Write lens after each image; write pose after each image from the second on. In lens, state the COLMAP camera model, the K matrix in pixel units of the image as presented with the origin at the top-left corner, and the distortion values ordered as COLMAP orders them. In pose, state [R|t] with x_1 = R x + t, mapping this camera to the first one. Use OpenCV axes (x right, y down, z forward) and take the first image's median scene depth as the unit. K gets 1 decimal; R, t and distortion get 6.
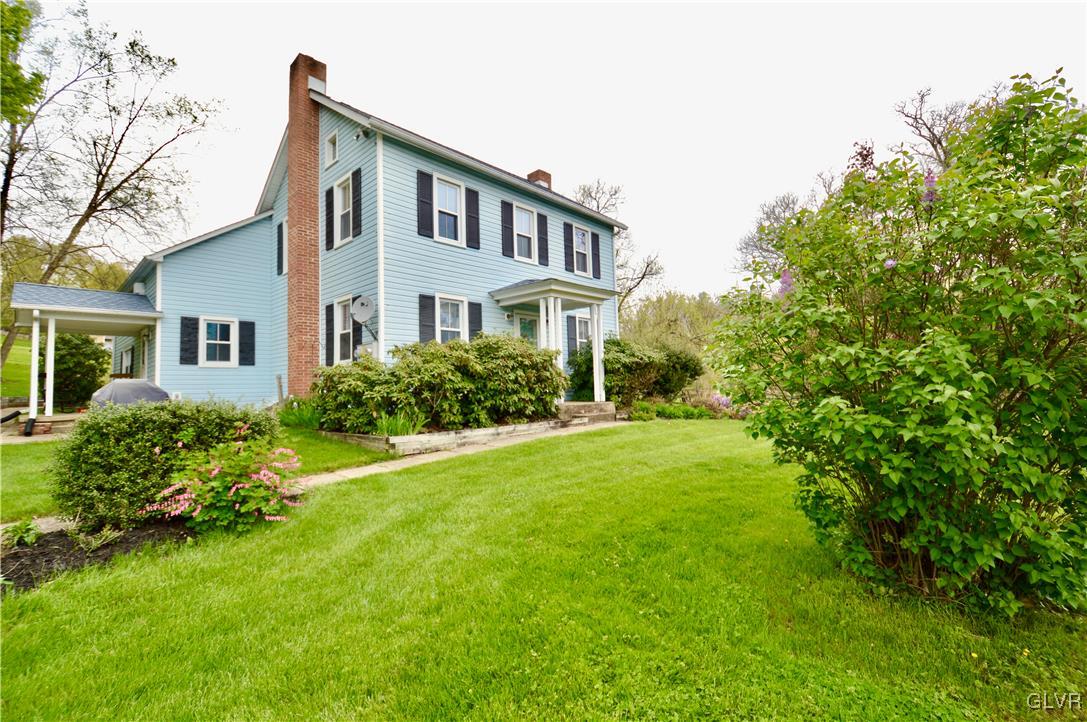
lens RADIAL K [[476.5, 0, 548.5], [0, 476.5, 358.4], [0, 0, 1]] dist [0.014761, -0.020019]
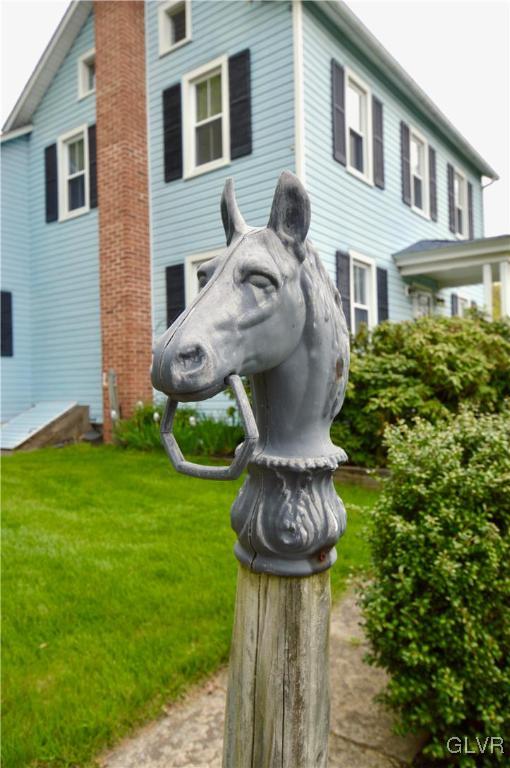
lens RADIAL K [[560.7, 0, 255.0], [0, 560.7, 384.0], [0, 0, 1]] dist [0.005130, -0.000061]
pose [[0.995621, 0.008033, 0.093140, -0.407741], [-0.012574, 0.998755, 0.048274, 0.012351], [-0.092636, -0.049233, 0.994482, 0.206502]]
